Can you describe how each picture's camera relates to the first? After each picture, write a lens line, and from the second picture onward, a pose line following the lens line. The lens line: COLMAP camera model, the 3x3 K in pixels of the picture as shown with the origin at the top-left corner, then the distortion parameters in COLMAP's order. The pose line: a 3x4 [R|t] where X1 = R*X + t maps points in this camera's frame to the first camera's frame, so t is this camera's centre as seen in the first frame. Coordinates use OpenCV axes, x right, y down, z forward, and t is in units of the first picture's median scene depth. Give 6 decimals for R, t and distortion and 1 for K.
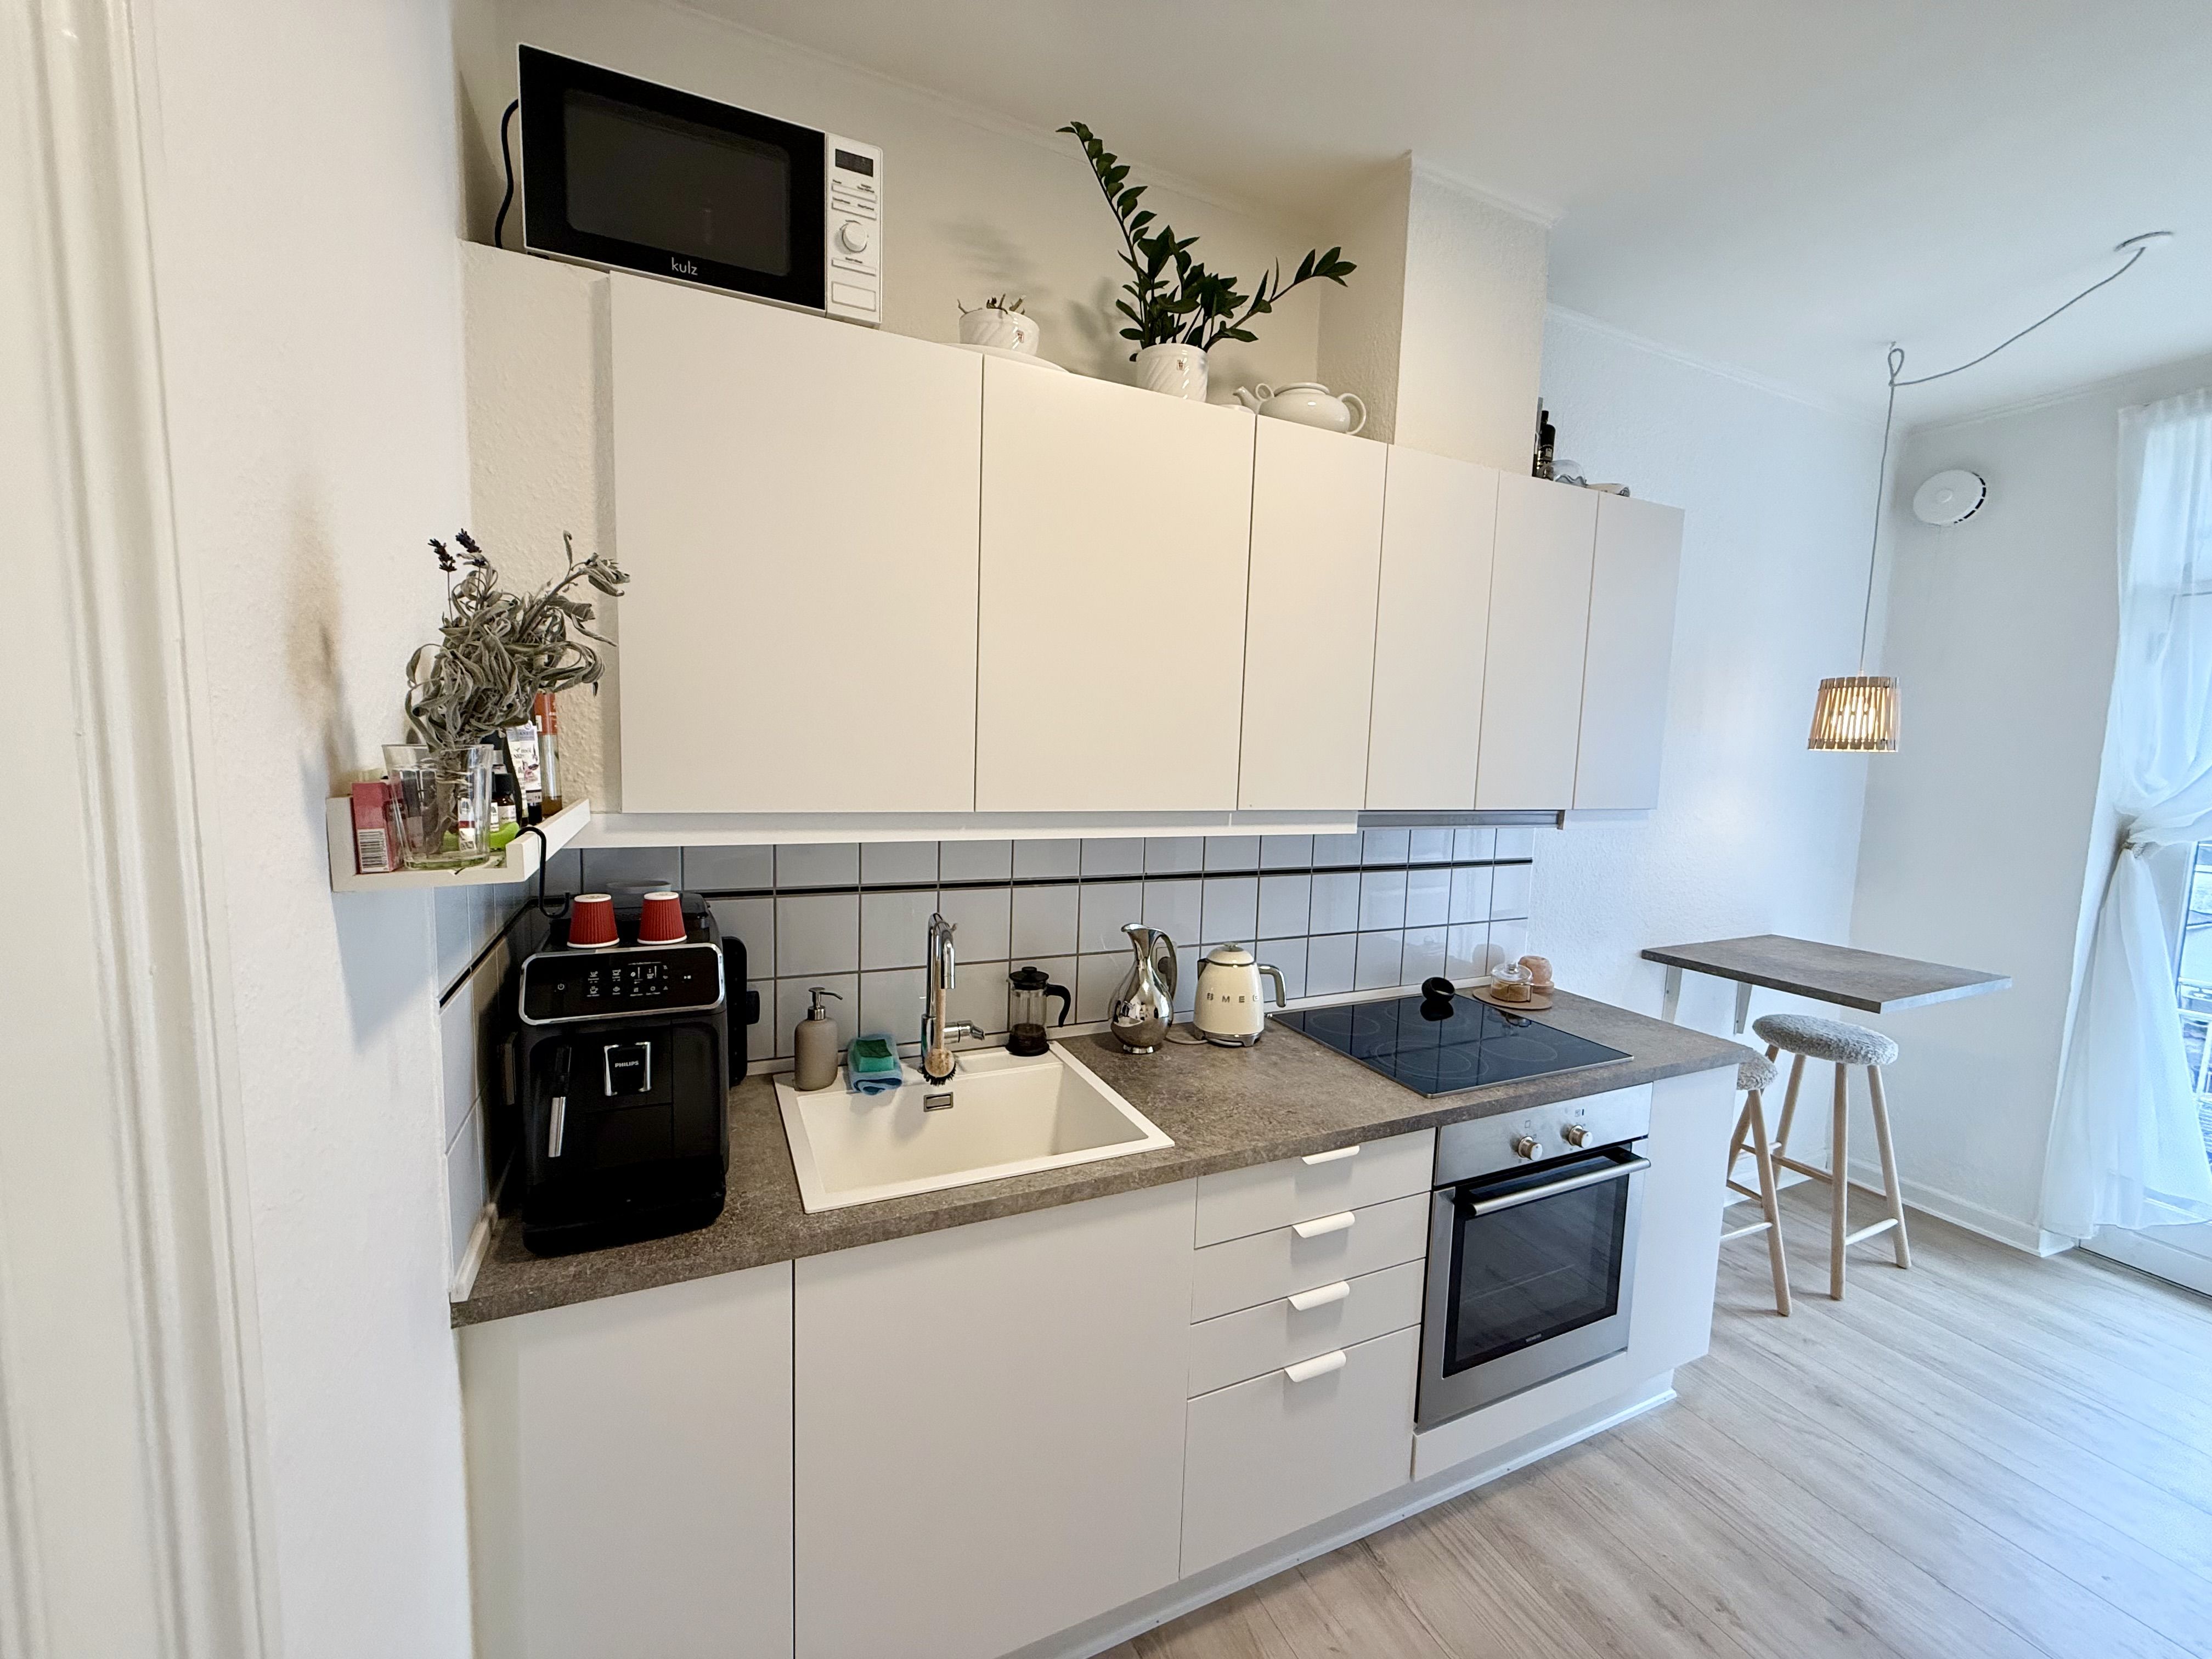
lens RADIAL K [[881.6, 0, 1099.1], [0, 881.6, 825.3], [0, 0, 1]] dist [-0.000432, 0.000245]
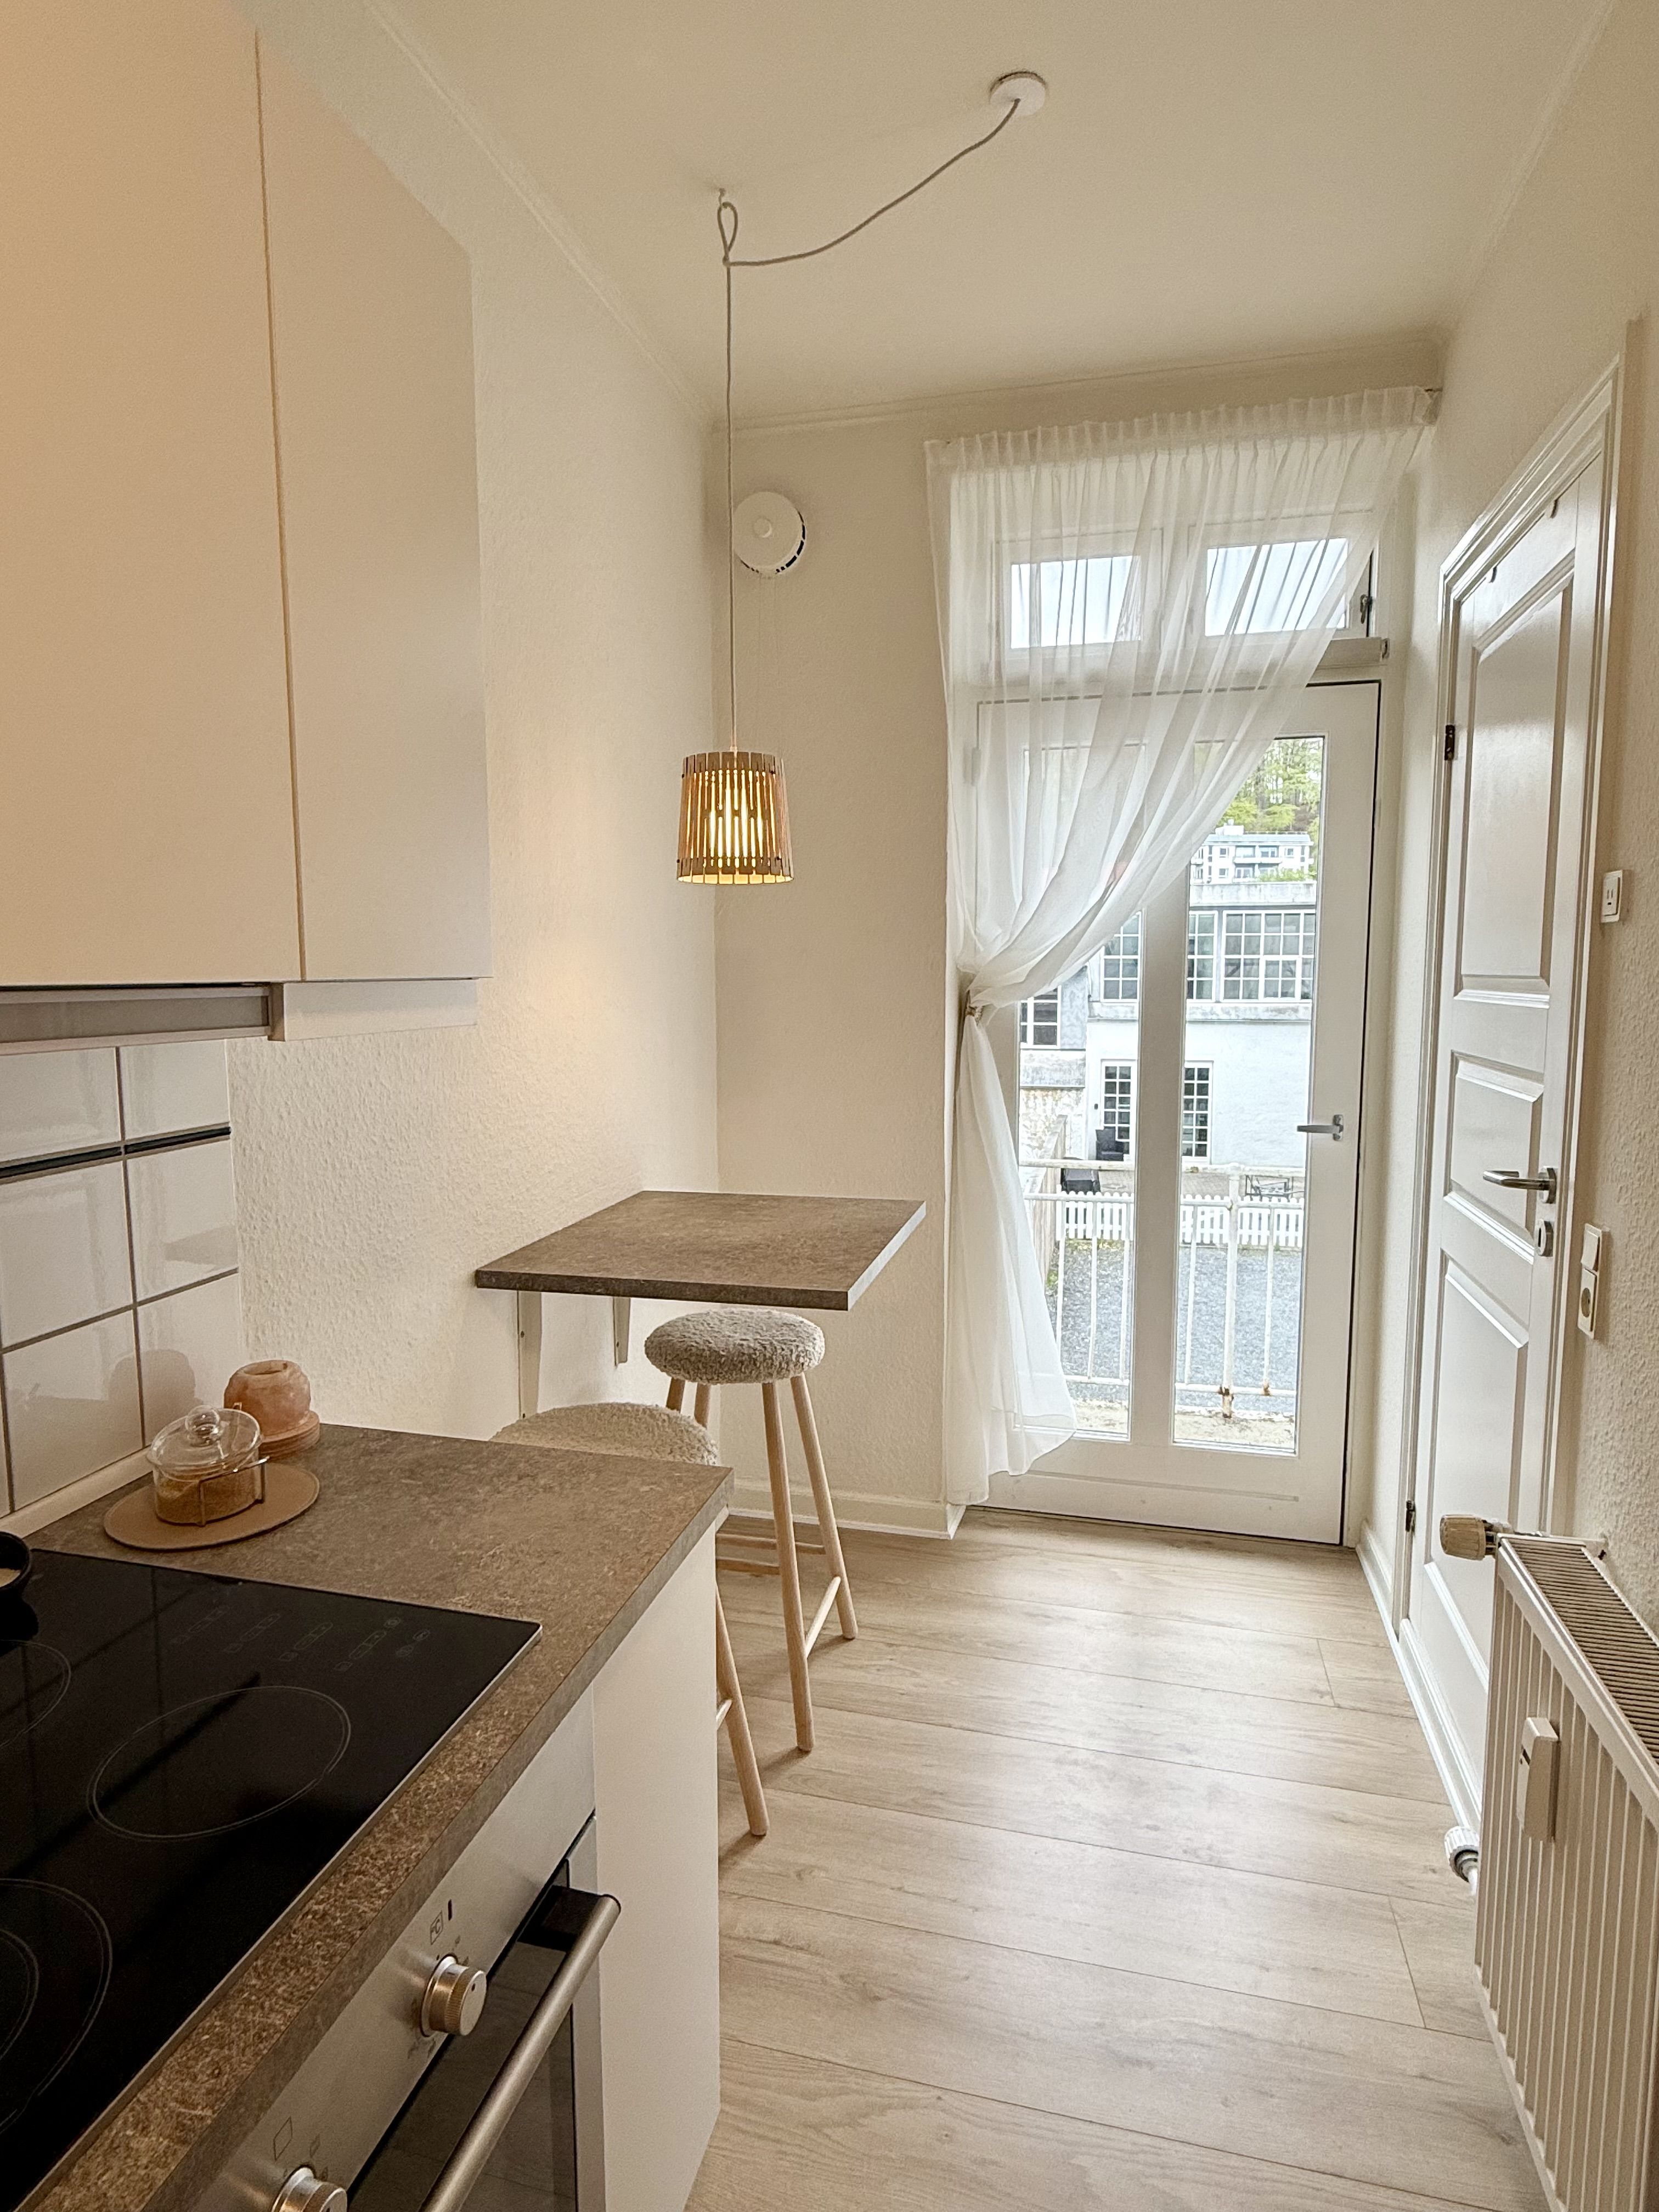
lens RADIAL K [[1215.4, 0, 827.2], [0, 1215.4, 1097.5], [0, 0, 1]] dist [-0.006181, 0.000928]
pose [[0.626315, -0.115718, 0.770934, 0.231065], [0.097582, 0.992781, 0.069741, 0.012502], [-0.773439, 0.031550, 0.633086, 0.425179]]
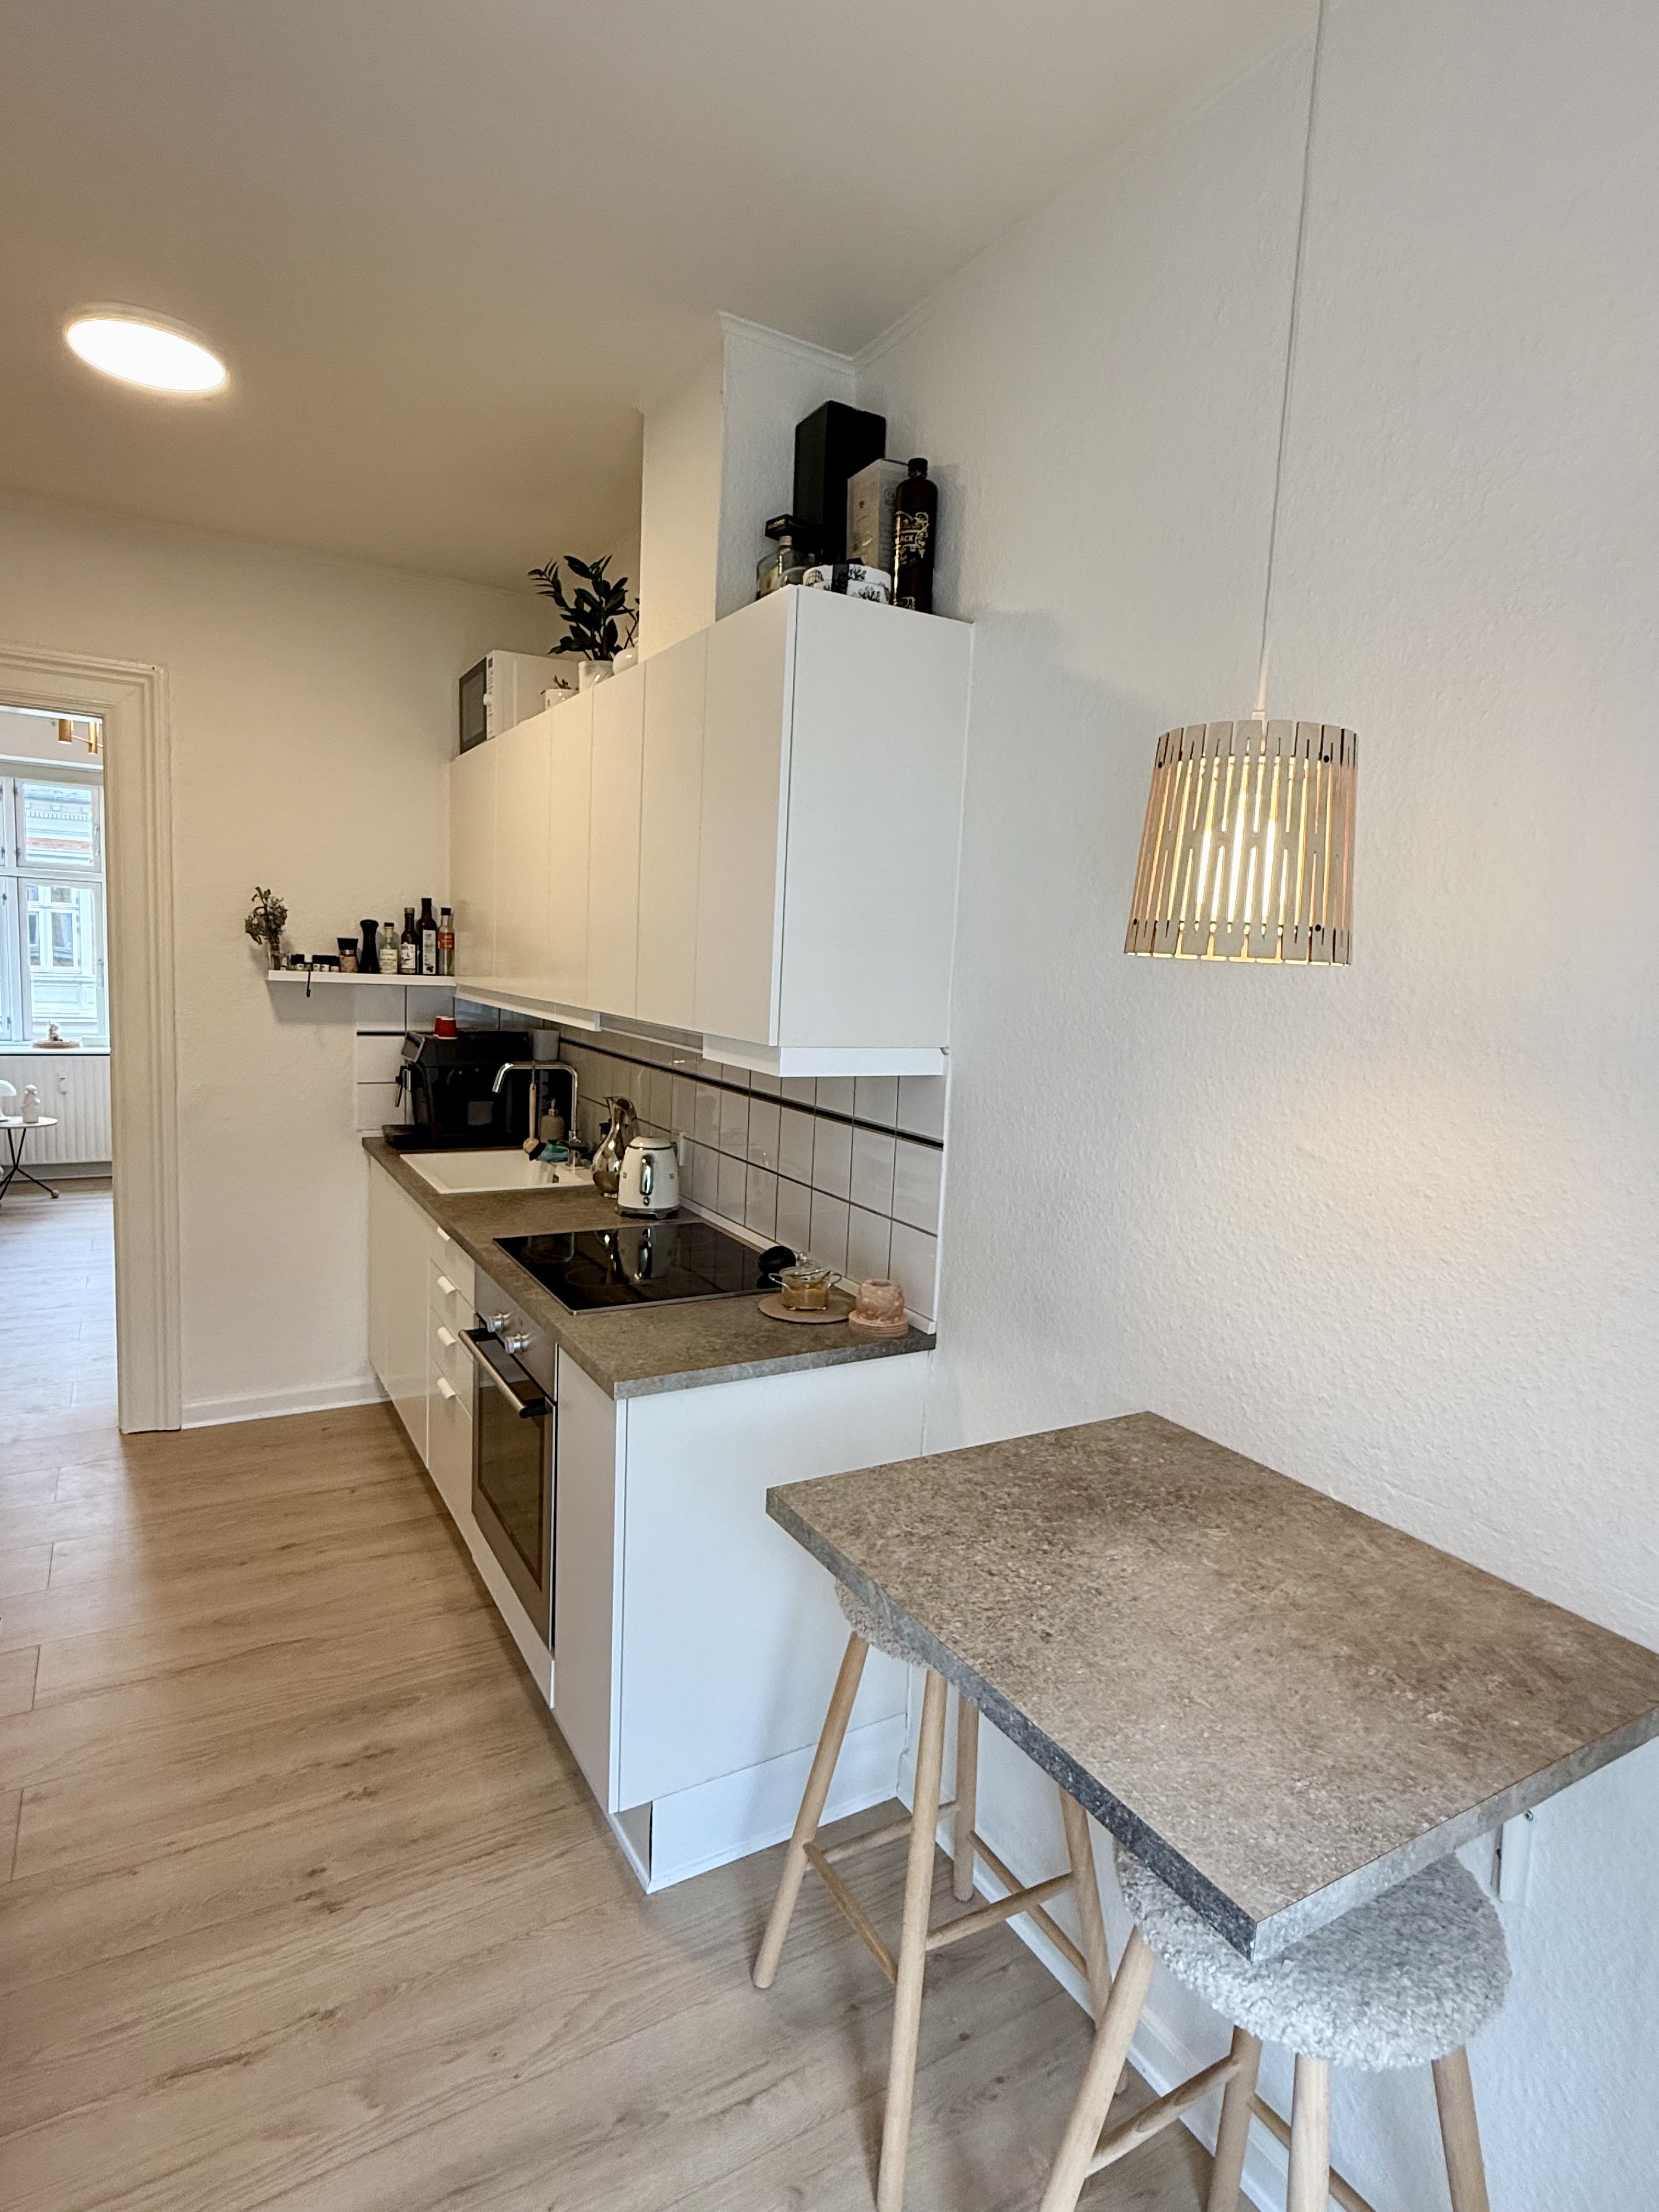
lens RADIAL K [[1164.3, 0, 830.9], [0, 1164.3, 1106.7], [0, 0, 1]] dist [-0.005192, -0.000365]
pose [[0.098003, 0.102322, -0.989912, 1.268625], [-0.144000, 0.985690, 0.087630, -0.046239], [0.984713, 0.133959, 0.111335, 0.810569]]
